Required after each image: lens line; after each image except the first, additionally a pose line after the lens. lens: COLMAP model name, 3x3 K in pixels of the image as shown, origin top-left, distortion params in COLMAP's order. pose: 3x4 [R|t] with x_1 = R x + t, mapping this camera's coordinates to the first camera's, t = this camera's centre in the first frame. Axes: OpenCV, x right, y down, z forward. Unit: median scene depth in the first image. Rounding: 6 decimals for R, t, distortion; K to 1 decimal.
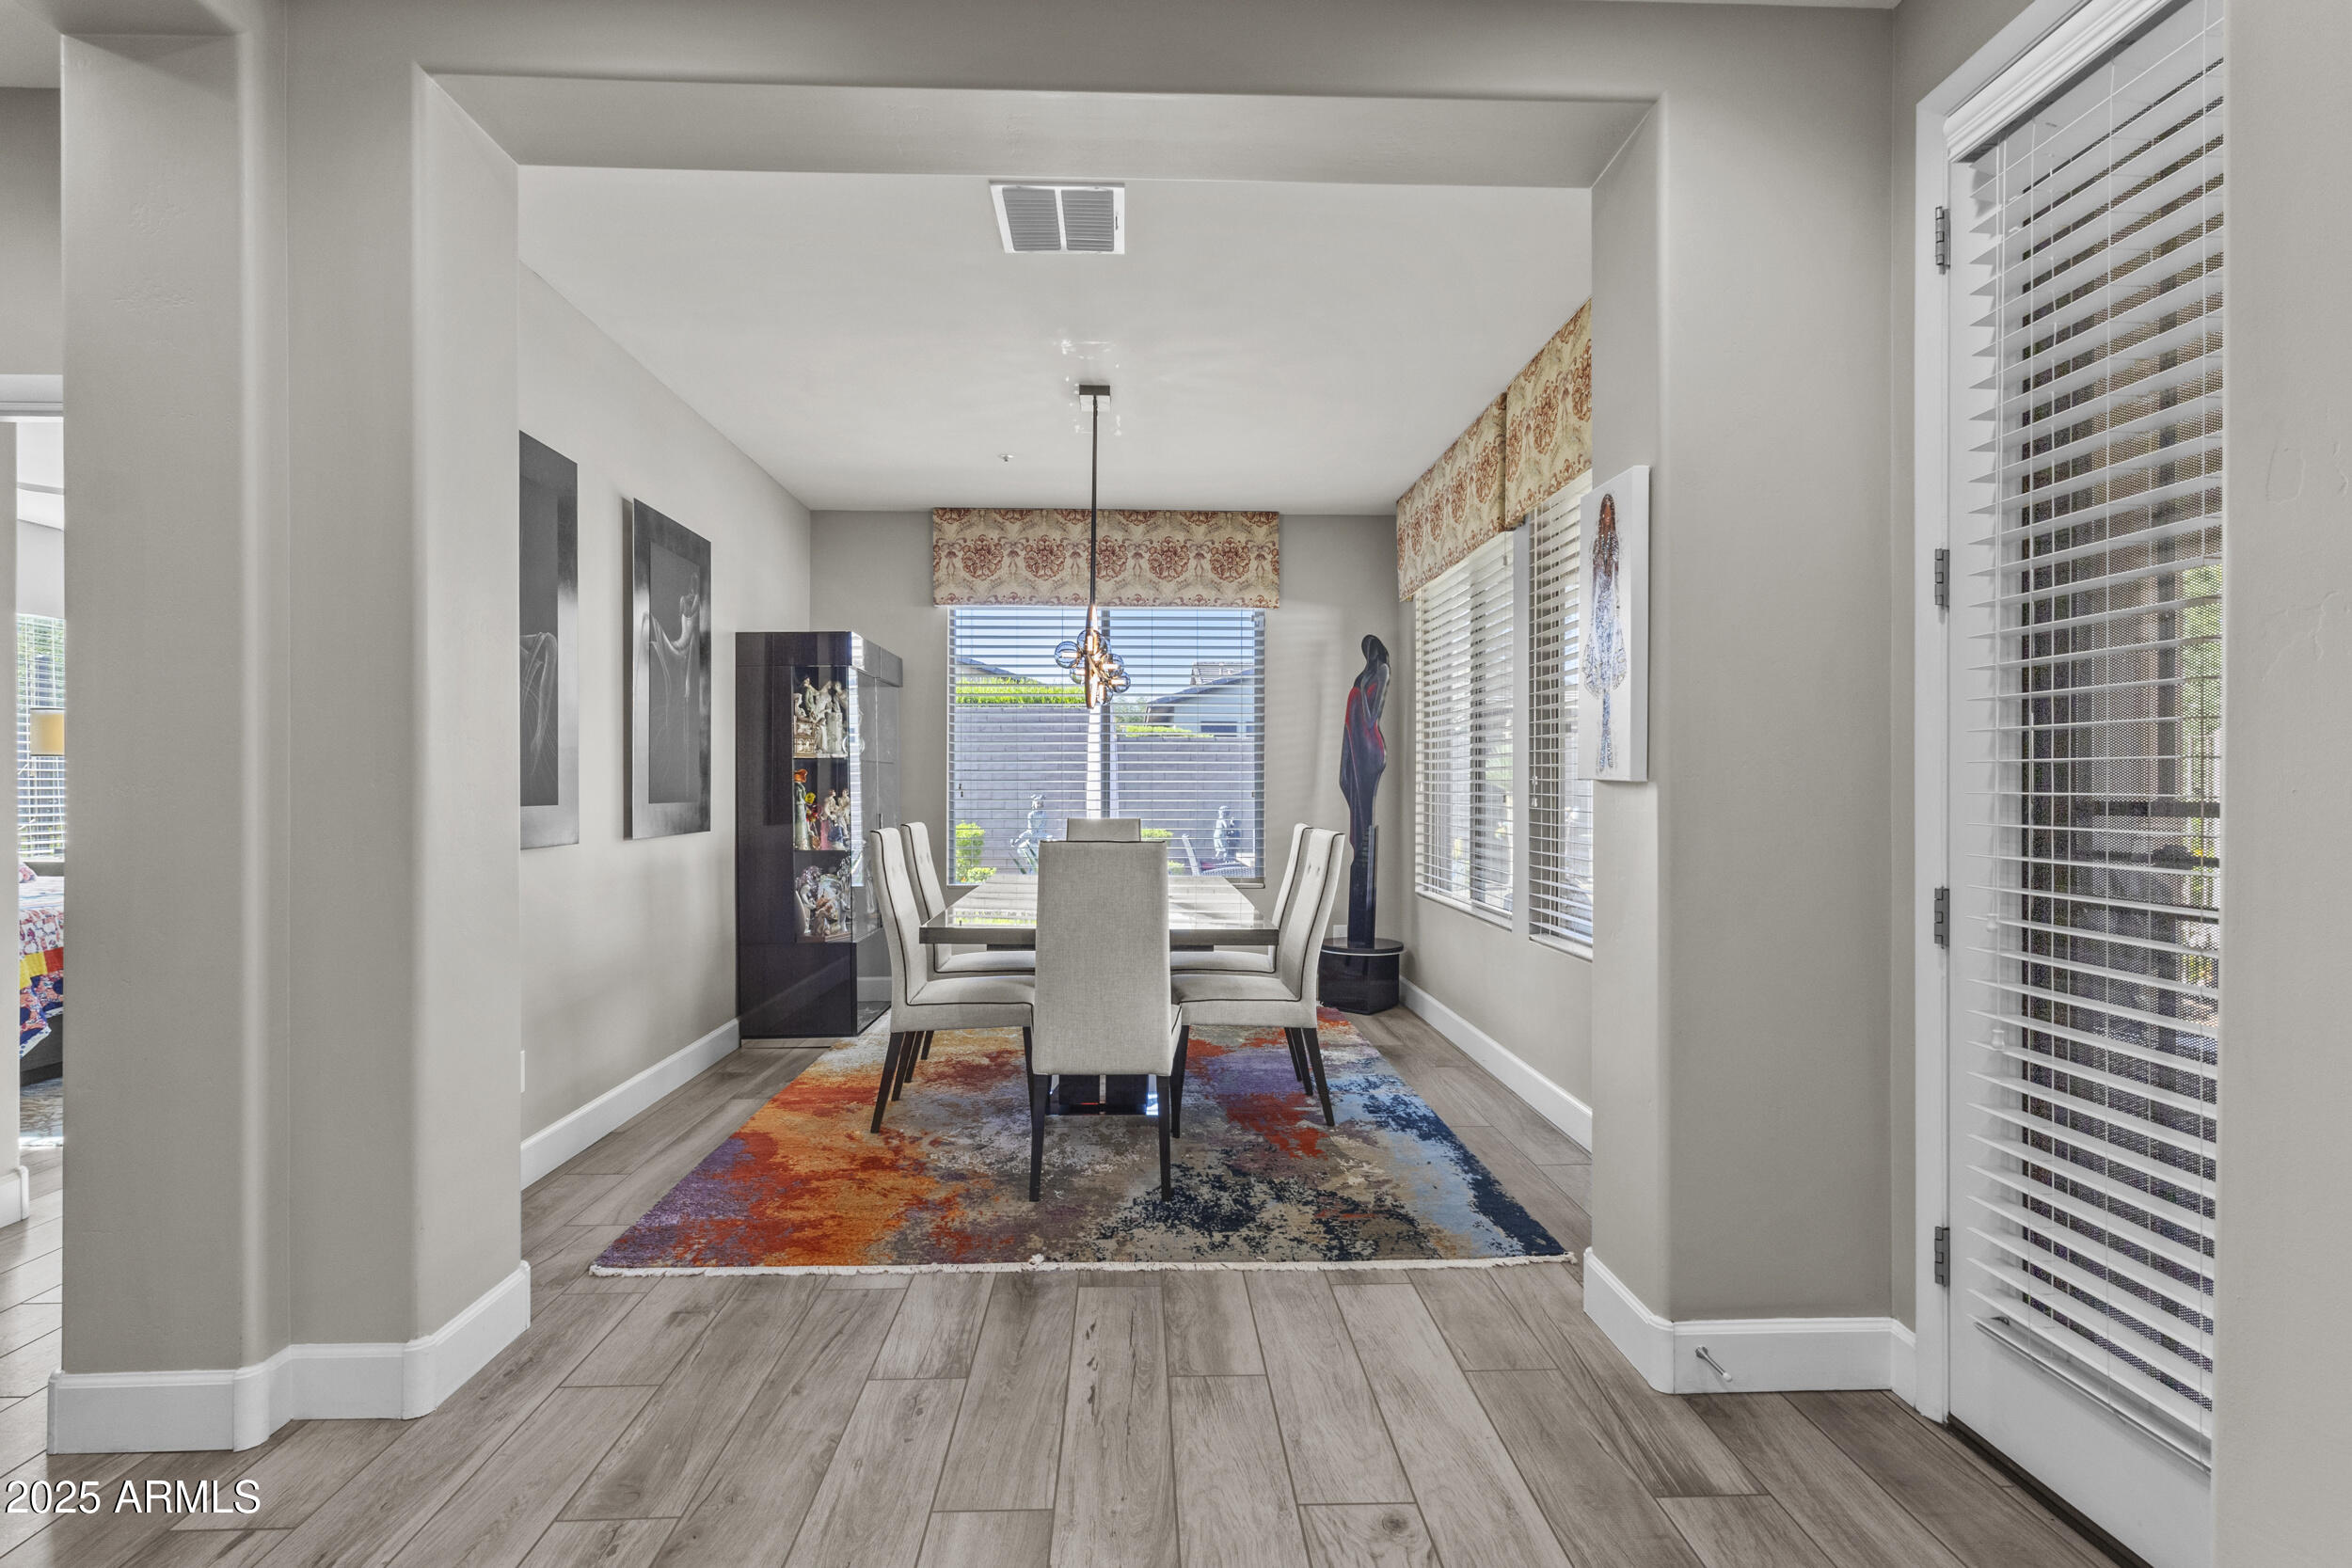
lens RADIAL K [[1082.1, 0, 1169.6], [0, 1082.1, 791.9], [0, 0, 1]] dist [0.003480, 0.001096]
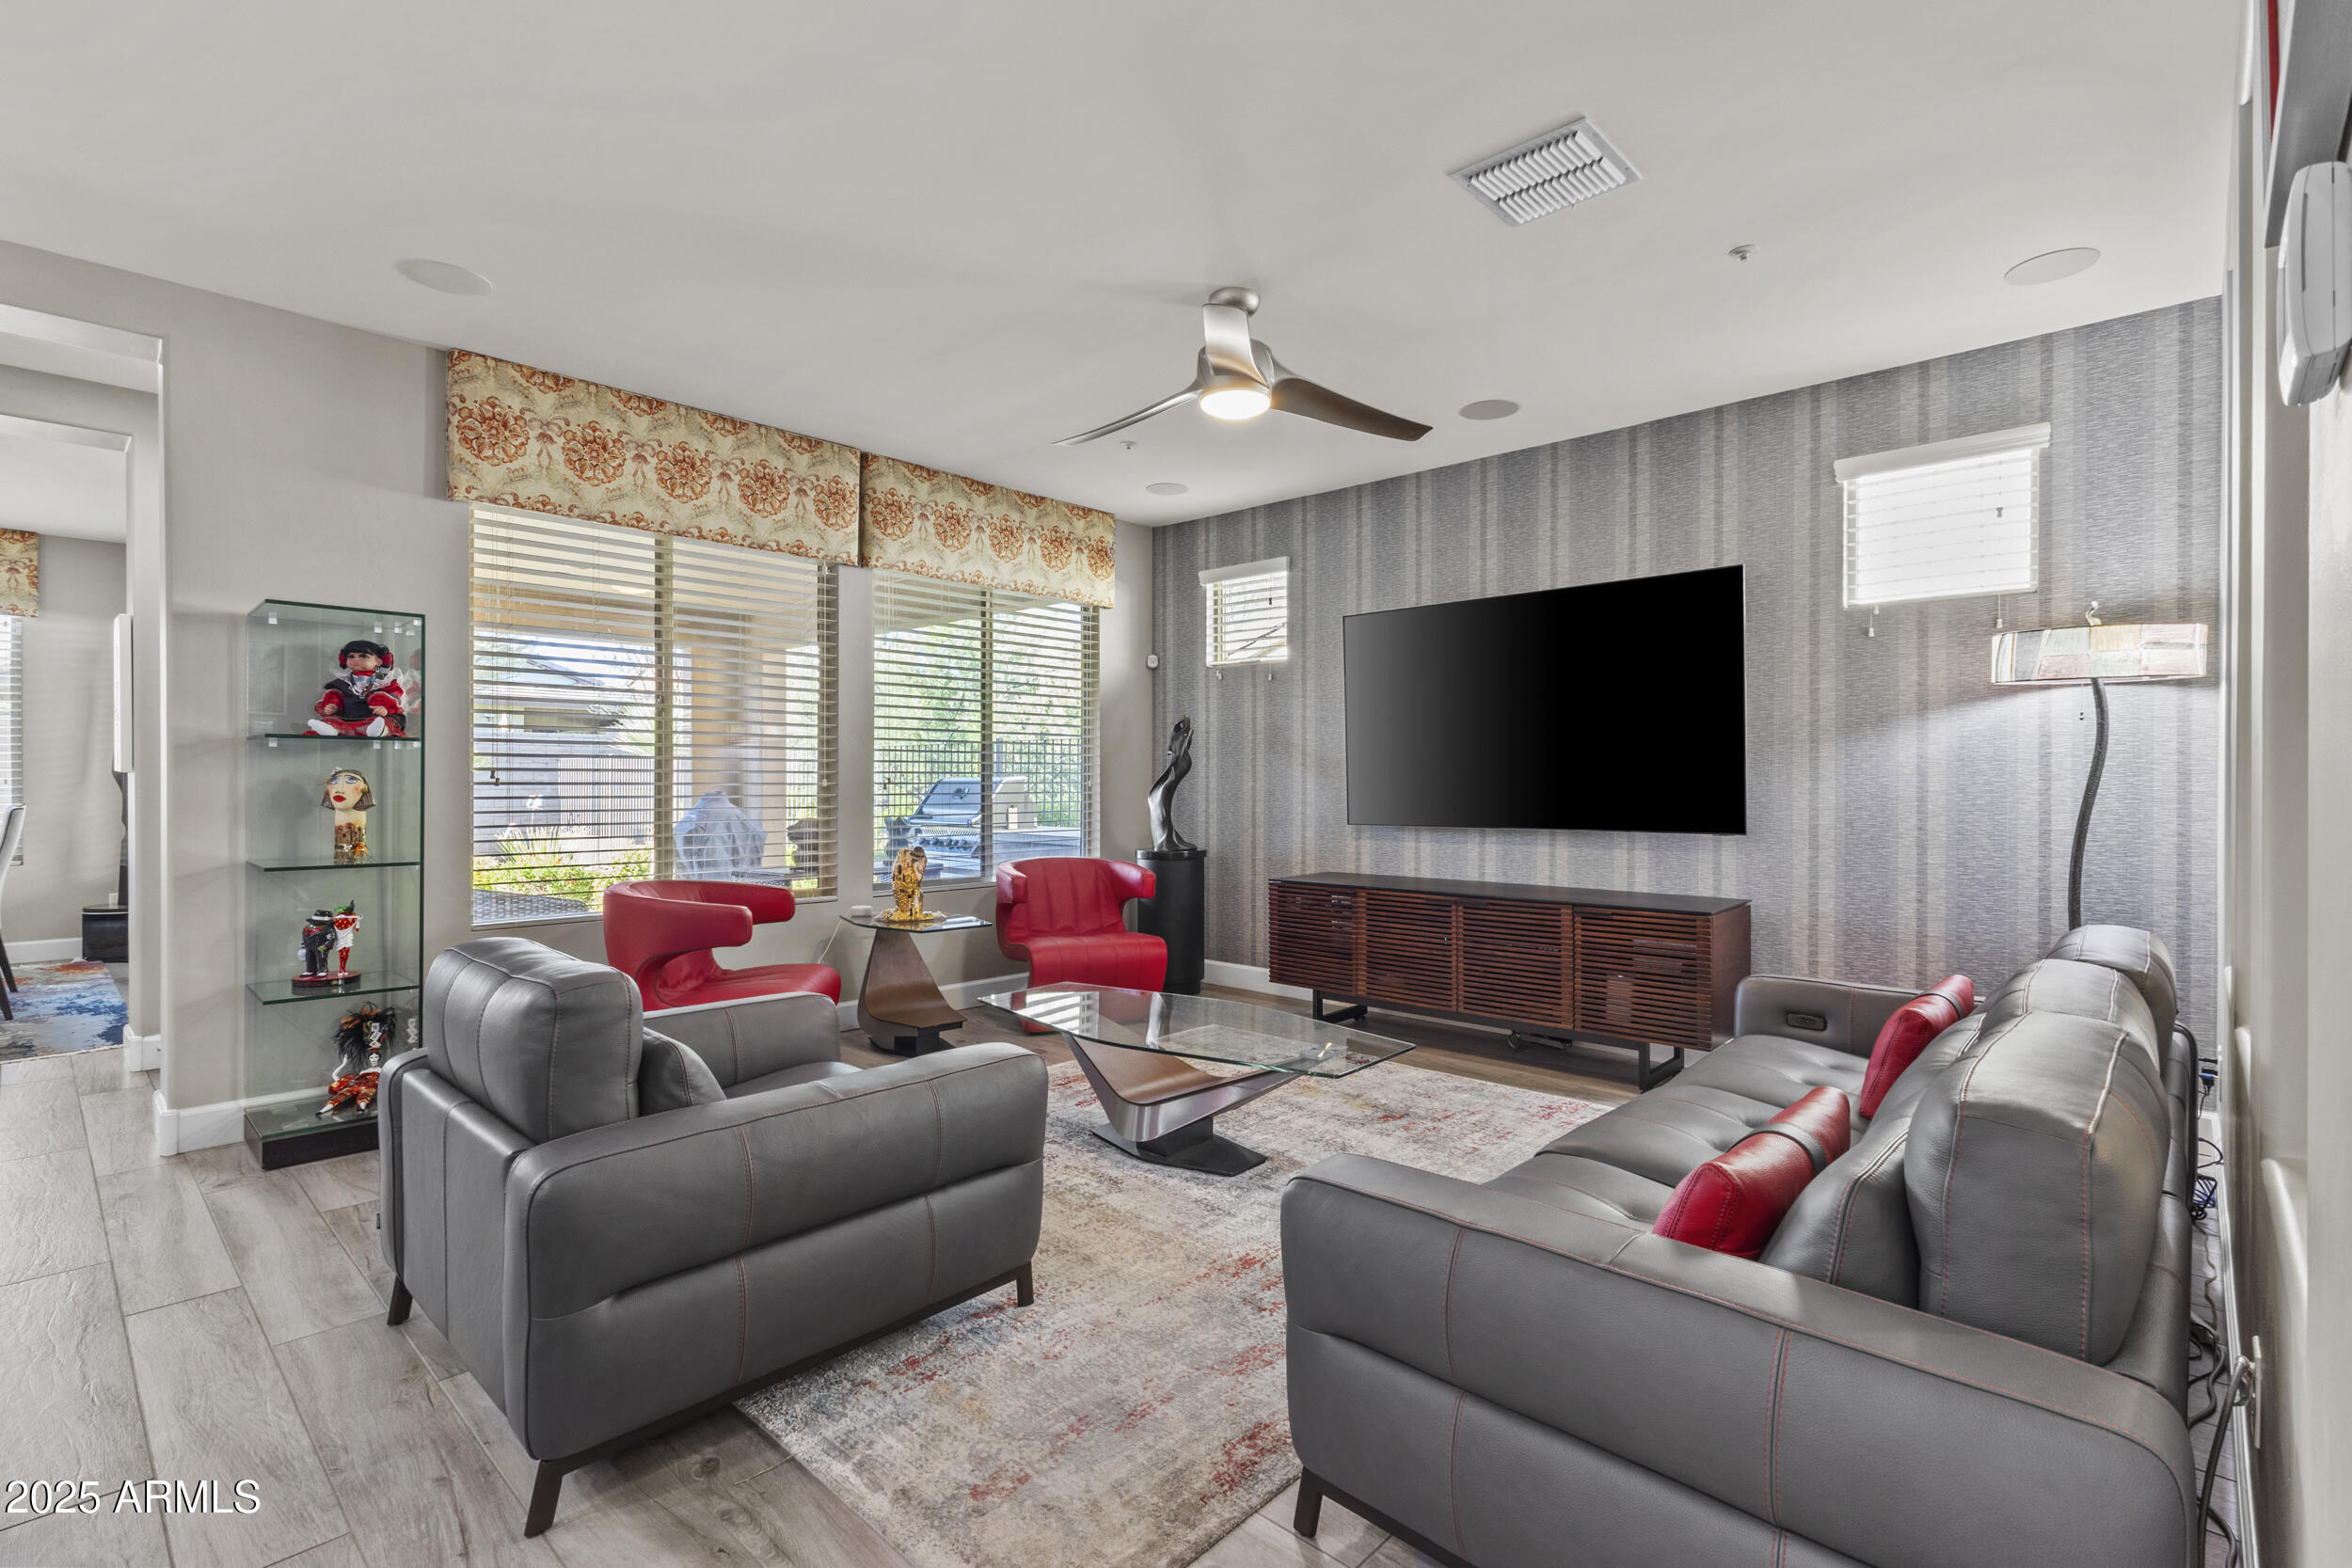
lens RADIAL K [[1082.1, 0, 1175.0], [0, 1082.1, 791.3], [0, 0, 1]] dist [0.003480, 0.001096]
pose [[0.705613, -0.007646, 0.708556, 0.178791], [0.003456, 0.999967, 0.007350, 0.012944], [-0.708589, -0.002737, 0.705617, -0.867318]]
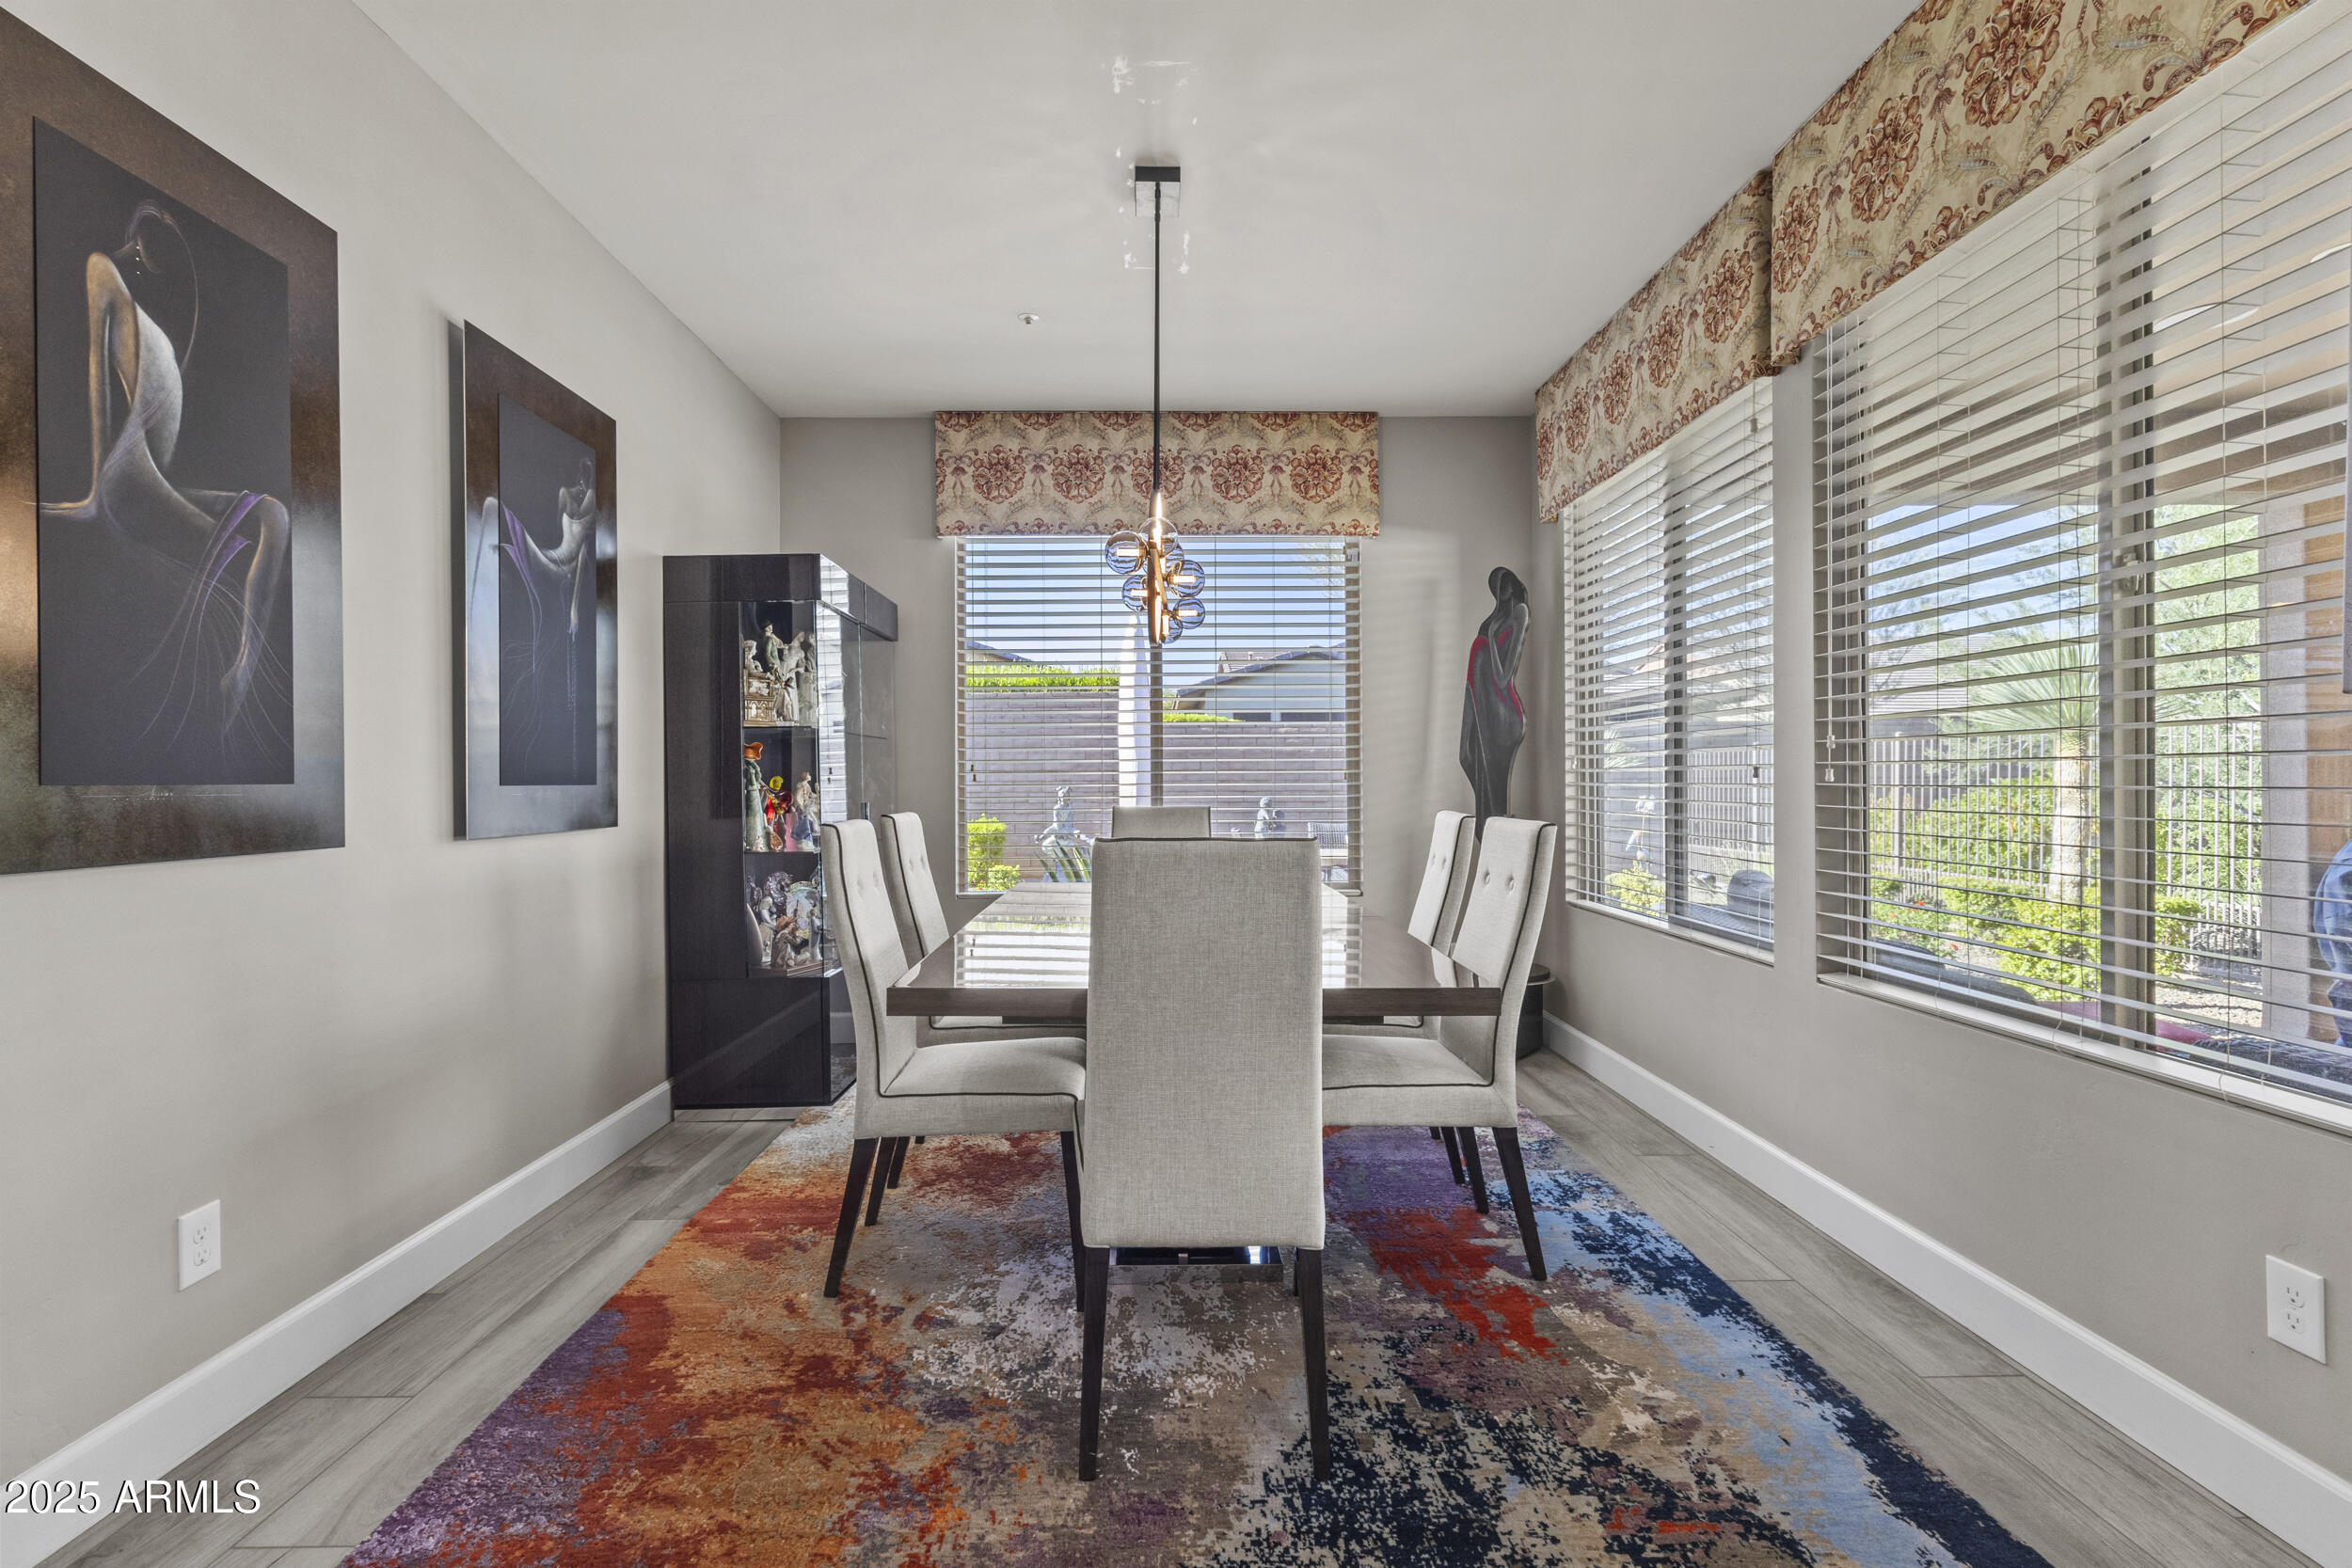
lens RADIAL K [[1082.1, 0, 1171.7], [0, 1082.1, 783.9], [0, 0, 1]] dist [0.003480, 0.001096]
pose [[0.999793, -0.006755, -0.019176, -0.045767], [0.006719, 0.999976, -0.001907, 0.012025], [0.019188, 0.001777, 0.999814, 0.293991]]
